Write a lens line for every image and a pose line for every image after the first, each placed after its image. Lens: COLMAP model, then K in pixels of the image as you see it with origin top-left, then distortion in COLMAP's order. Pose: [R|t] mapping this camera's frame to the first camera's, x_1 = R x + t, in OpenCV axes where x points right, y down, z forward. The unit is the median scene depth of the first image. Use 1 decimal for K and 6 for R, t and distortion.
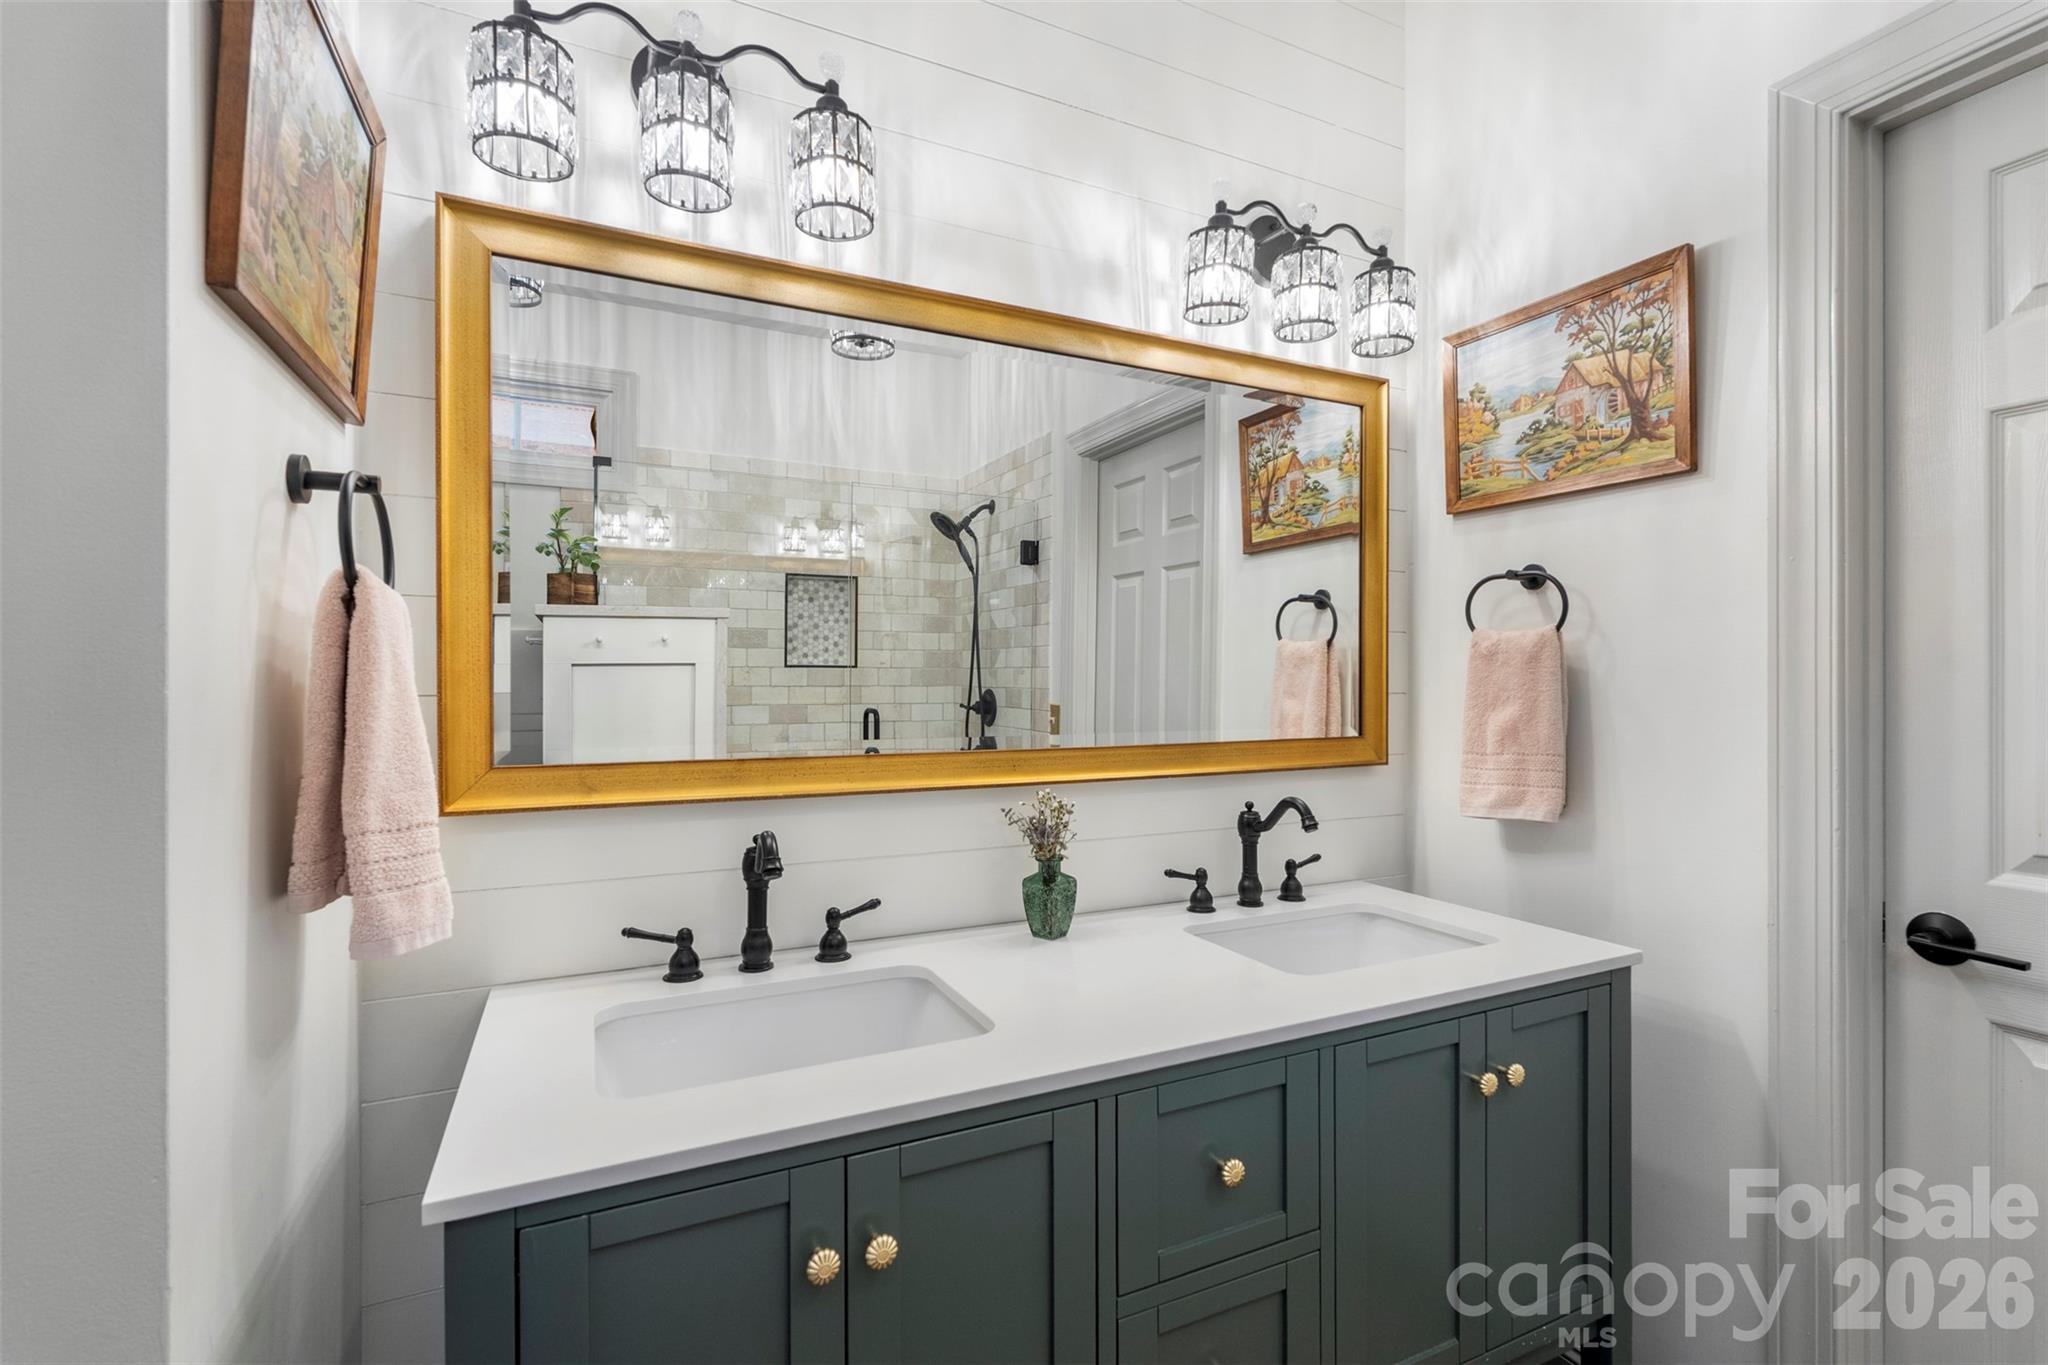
lens RADIAL K [[907.5, 0, 1020.3], [0, 907.5, 687.3], [0, 0, 1]] dist [-0.006685, 0.000550]
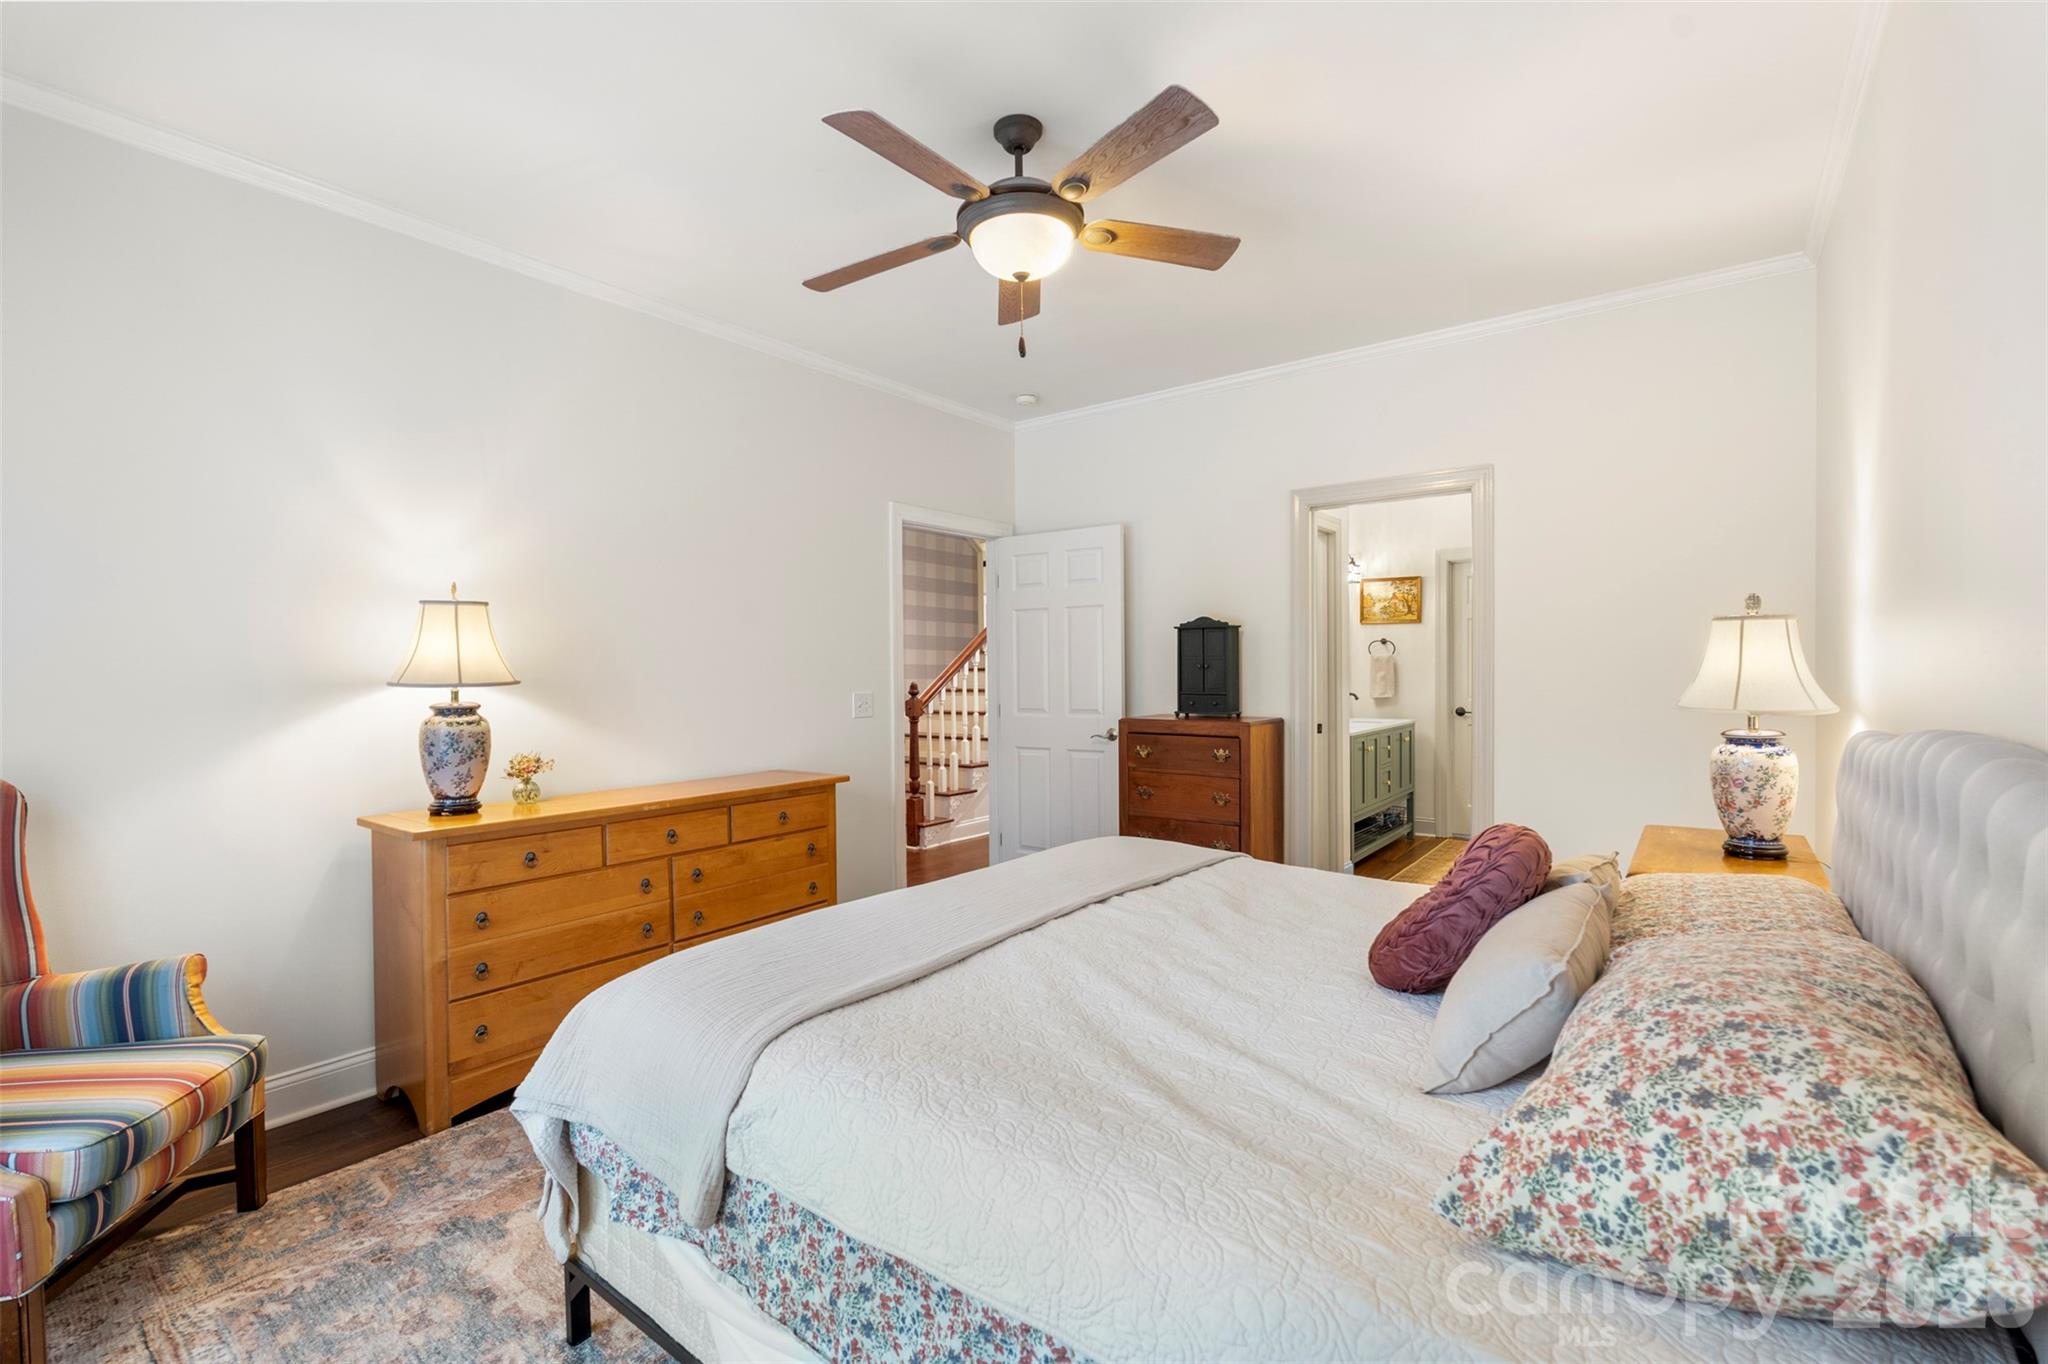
lens RADIAL K [[907.5, 0, 1027.7], [0, 907.5, 681.4], [0, 0, 1]] dist [-0.006685, 0.000550]
pose [[0.886929, -0.013264, 0.461716, -2.996937], [0.010260, 0.999907, 0.009016, 0.011805], [-0.461792, -0.003260, 0.886982, -2.081600]]
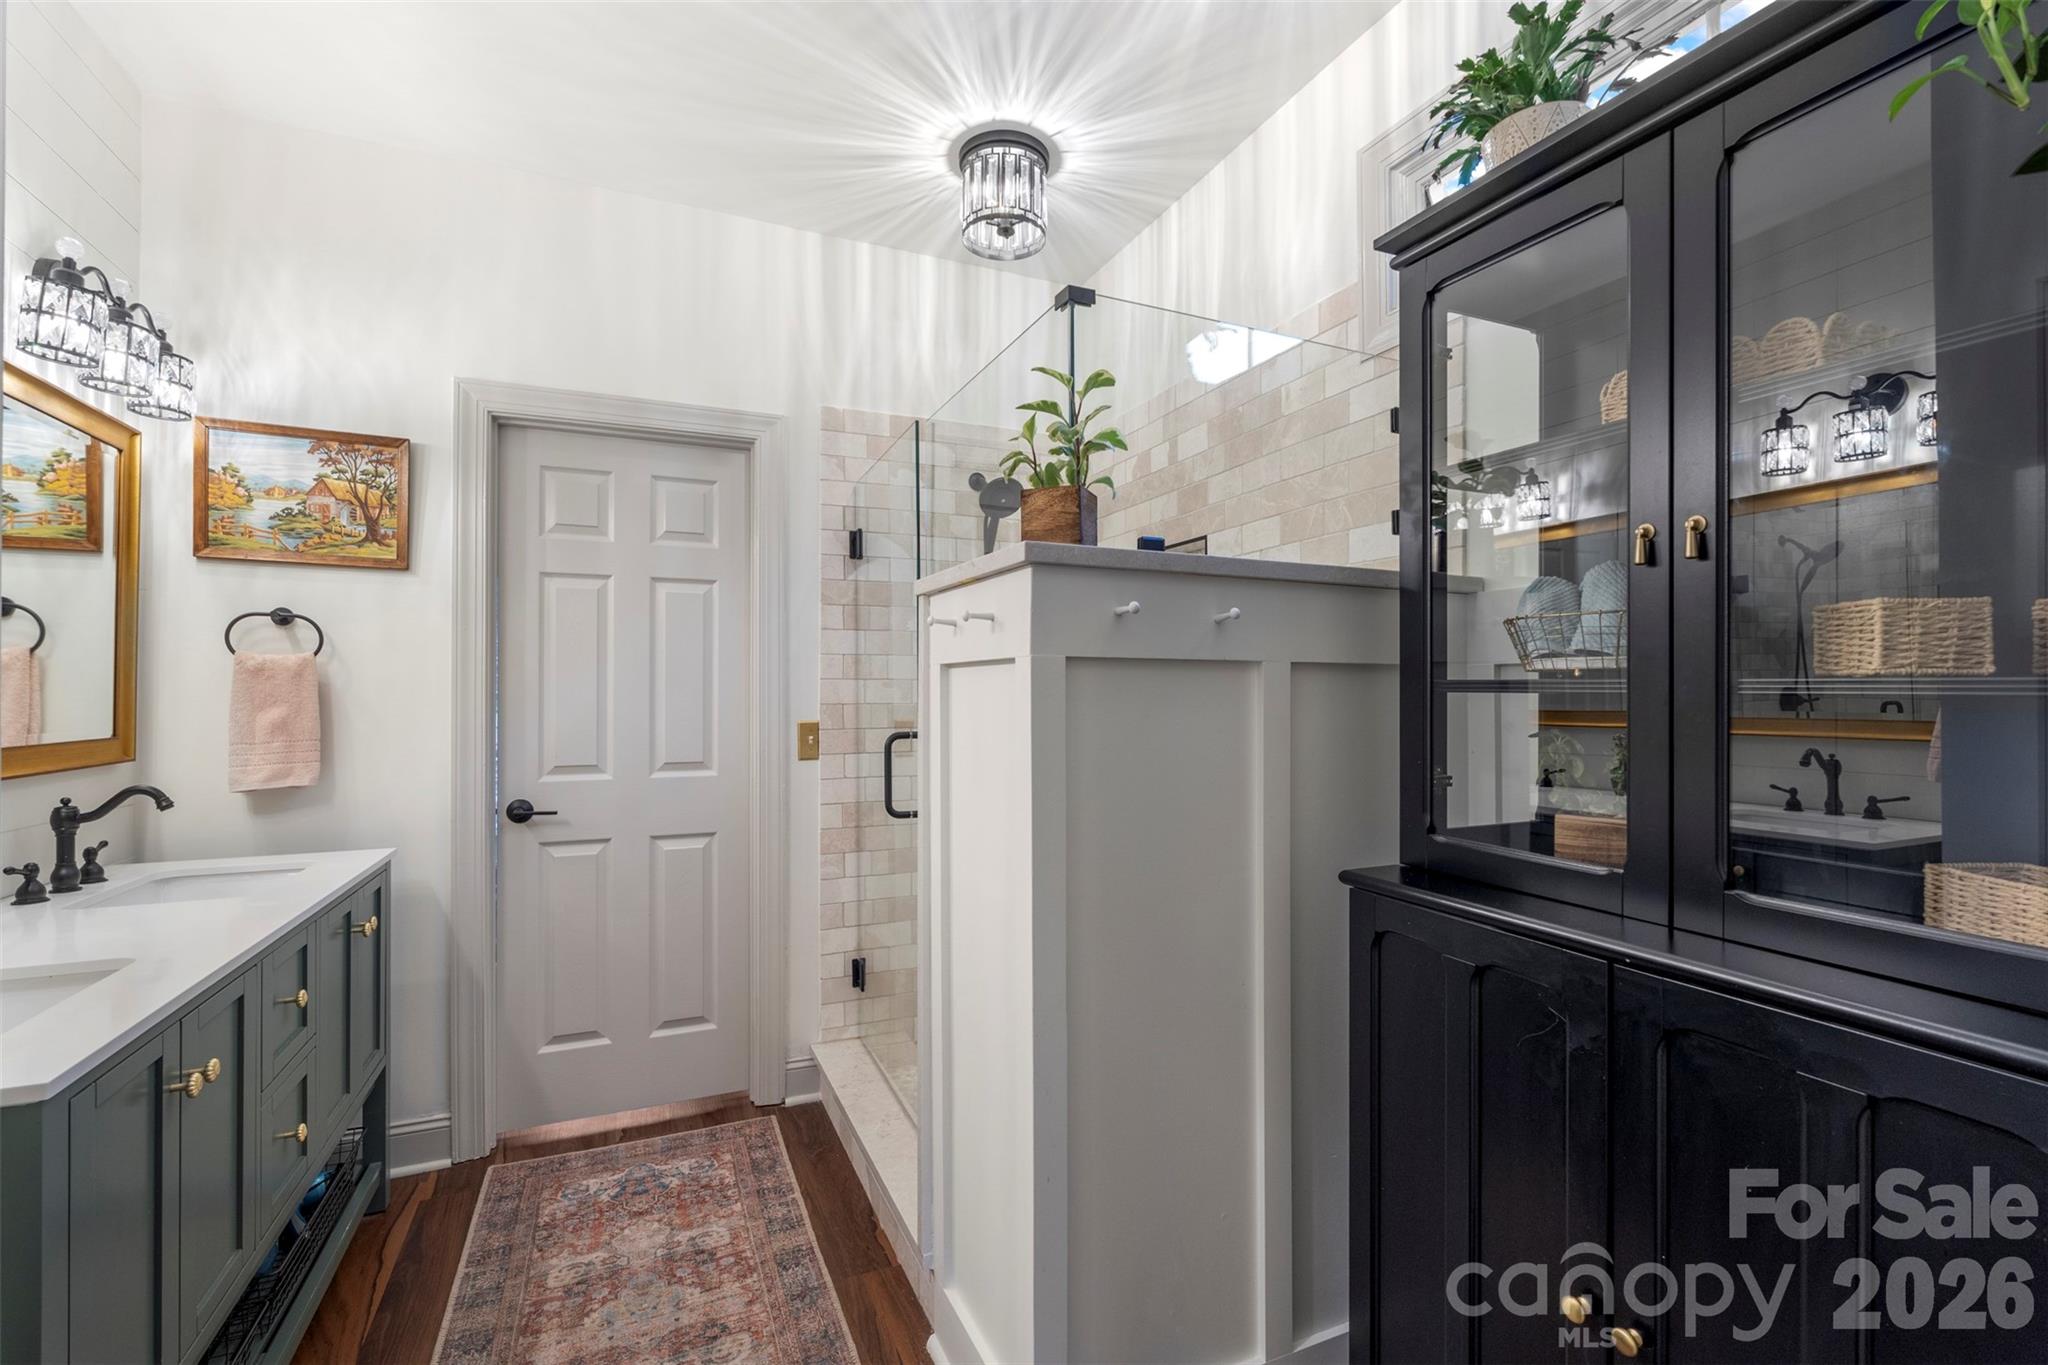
lens RADIAL K [[907.5, 0, 1033.1], [0, 907.5, 693.6], [0, 0, 1]] dist [-0.006685, 0.000550]
pose [[0.024511, 0.004737, 0.999688, -0.845340], [0.003068, 0.999984, -0.004813, 0.008873], [-0.999695, 0.003185, 0.024496, -0.211367]]
